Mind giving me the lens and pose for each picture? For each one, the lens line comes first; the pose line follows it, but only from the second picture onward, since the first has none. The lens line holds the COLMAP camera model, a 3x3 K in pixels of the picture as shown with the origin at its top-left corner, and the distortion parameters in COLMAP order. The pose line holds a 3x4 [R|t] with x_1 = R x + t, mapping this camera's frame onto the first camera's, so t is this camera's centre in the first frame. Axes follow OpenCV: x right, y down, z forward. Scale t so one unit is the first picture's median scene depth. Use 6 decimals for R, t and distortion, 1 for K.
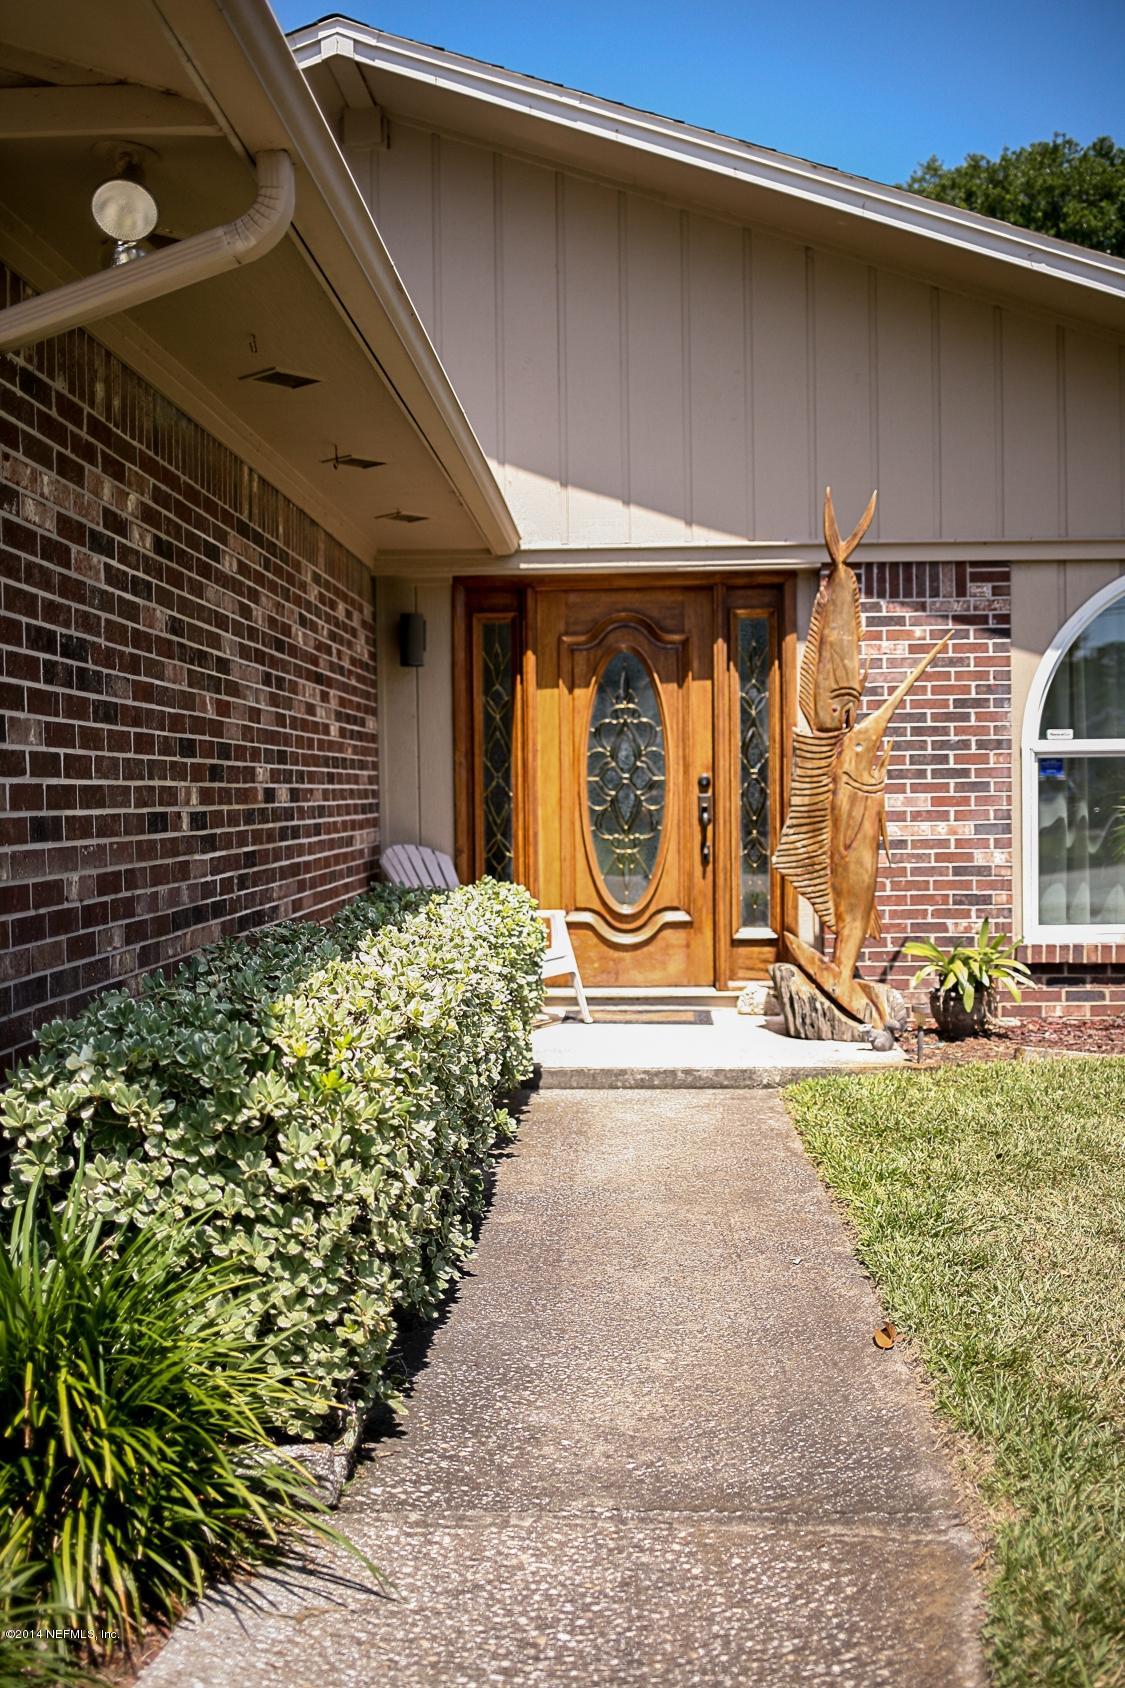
lens RADIAL K [[1674.1, 0, 566.9], [0, 1674.1, 848.0], [0, 0, 1]] dist [-0.055977, 0.000000]
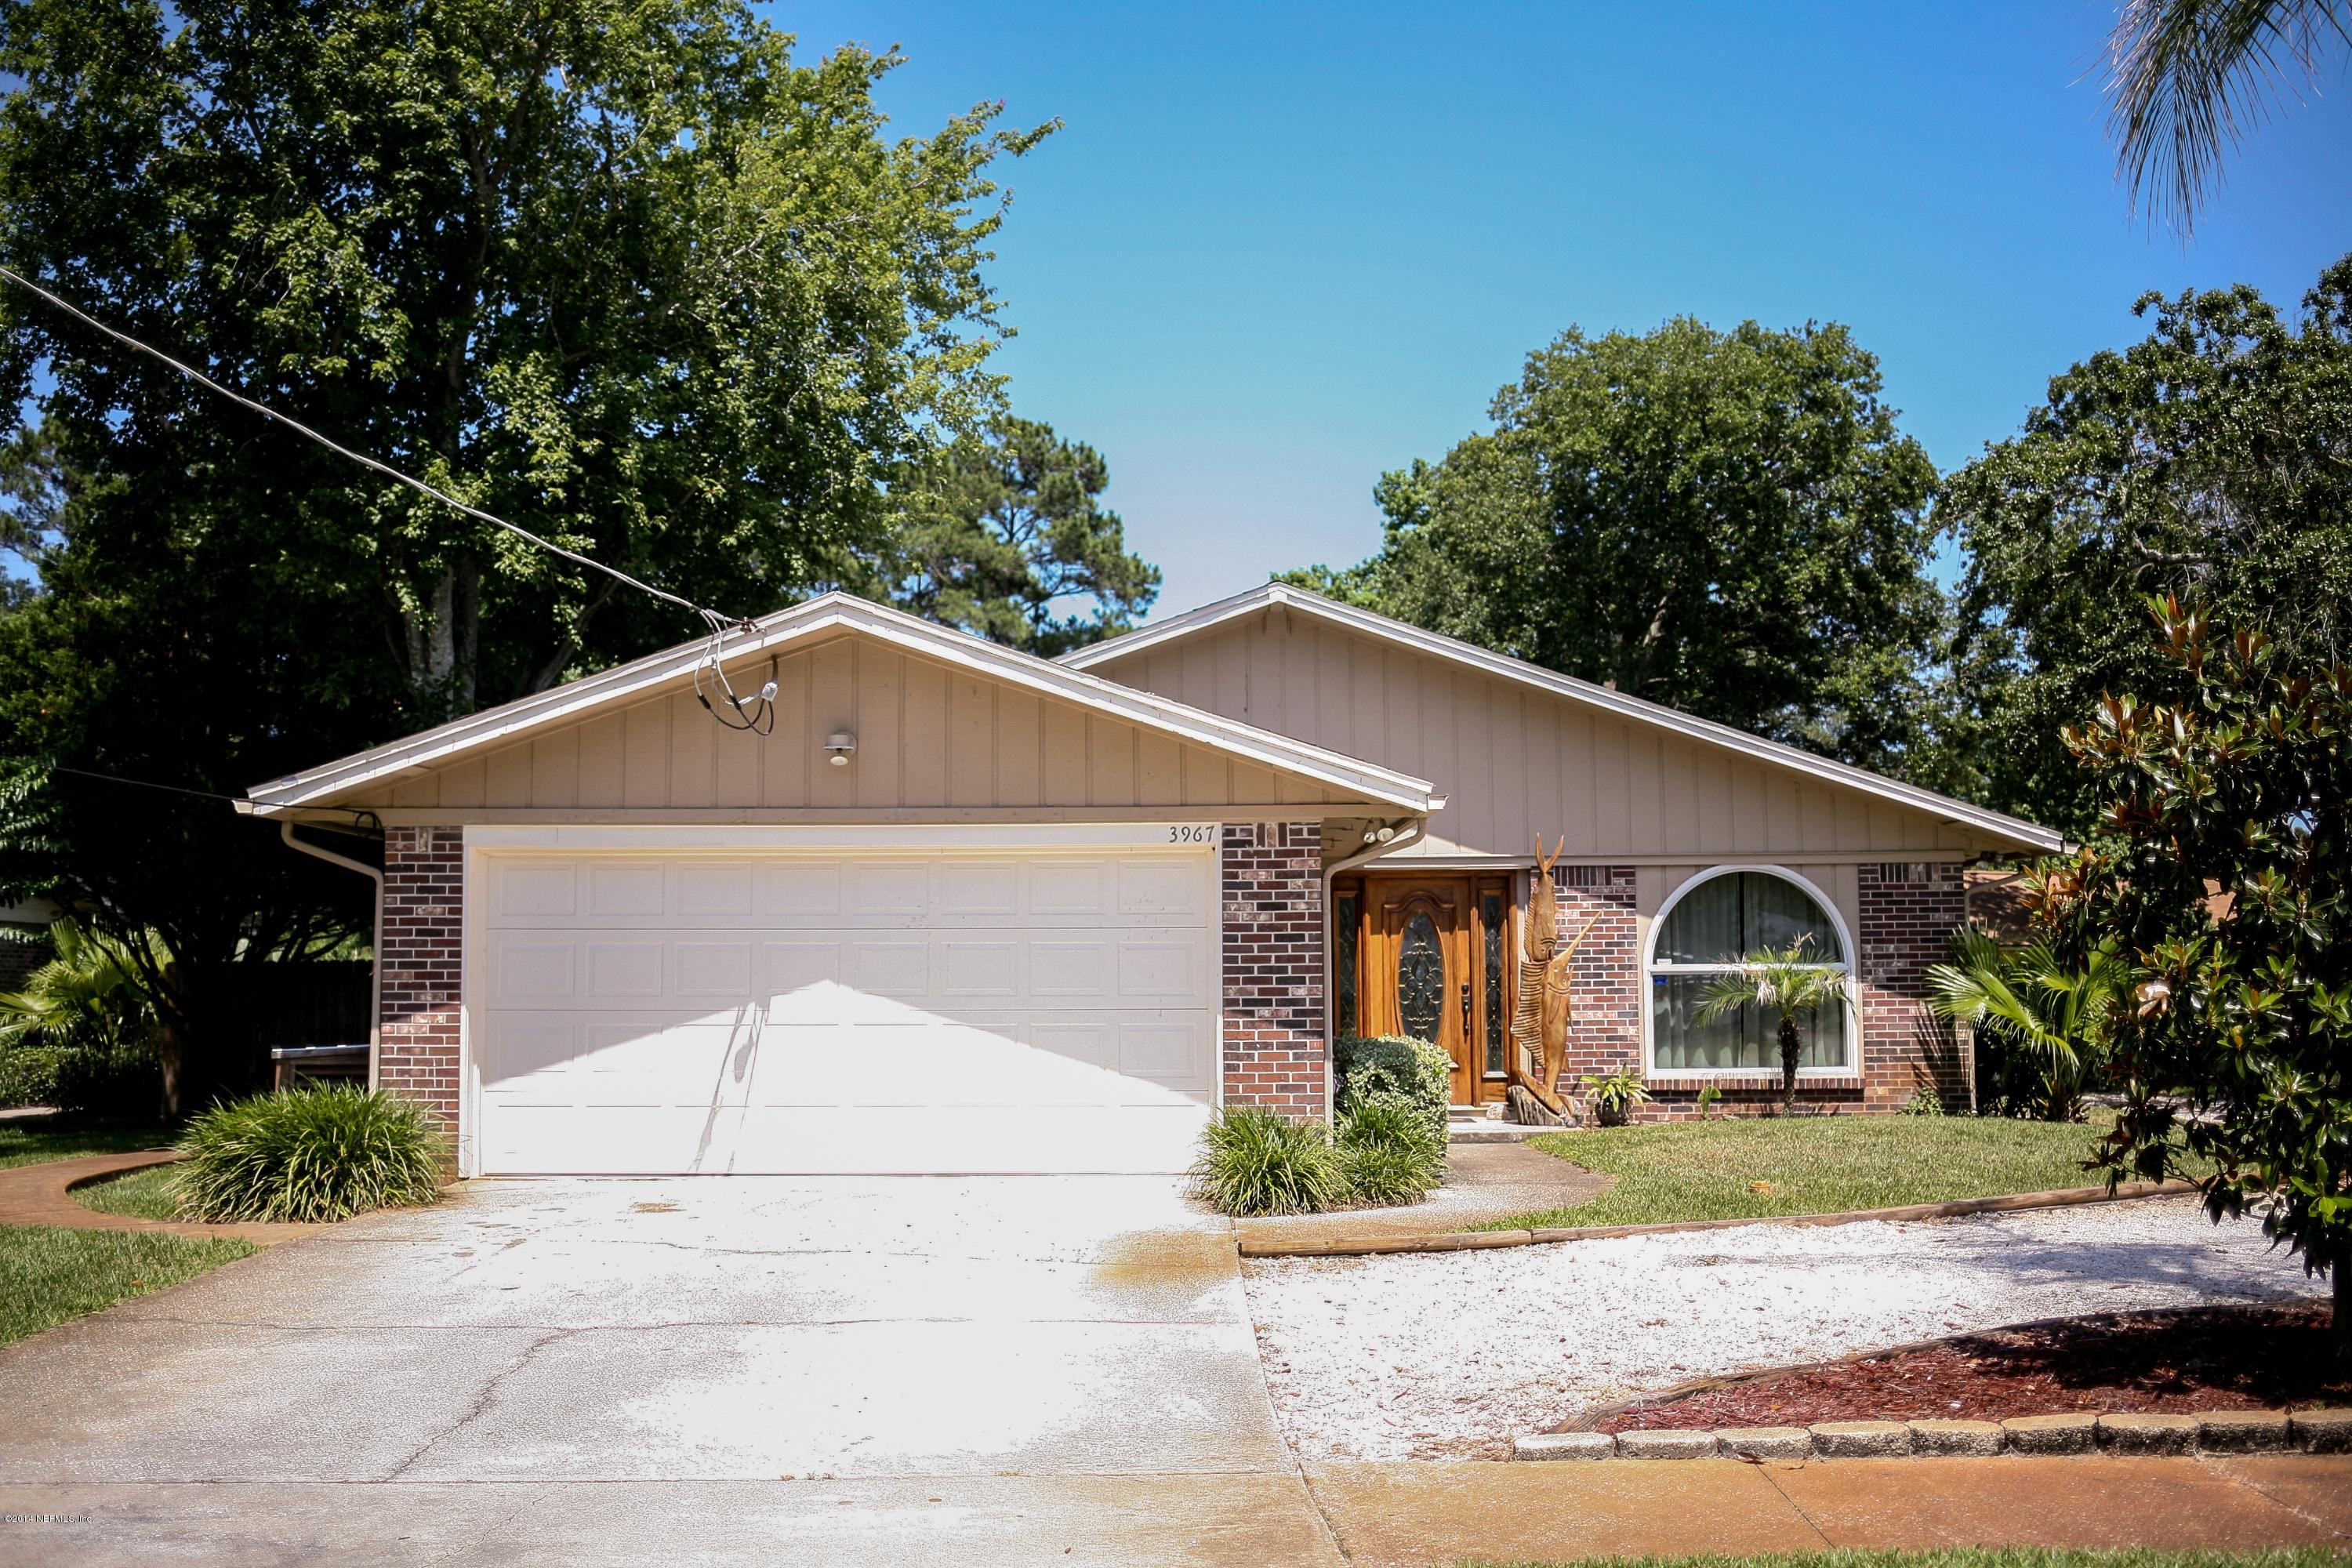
lens RADIAL K [[2332.7, 0, 1169.6], [0, 2332.7, 781.5], [0, 0, 1]] dist [-0.055977, 0.000000]
pose [[0.999044, 0.009413, 0.042693, -0.345211], [-0.003900, 0.991841, -0.127424, 0.060246], [-0.043544, 0.127136, 0.990929, -1.484897]]
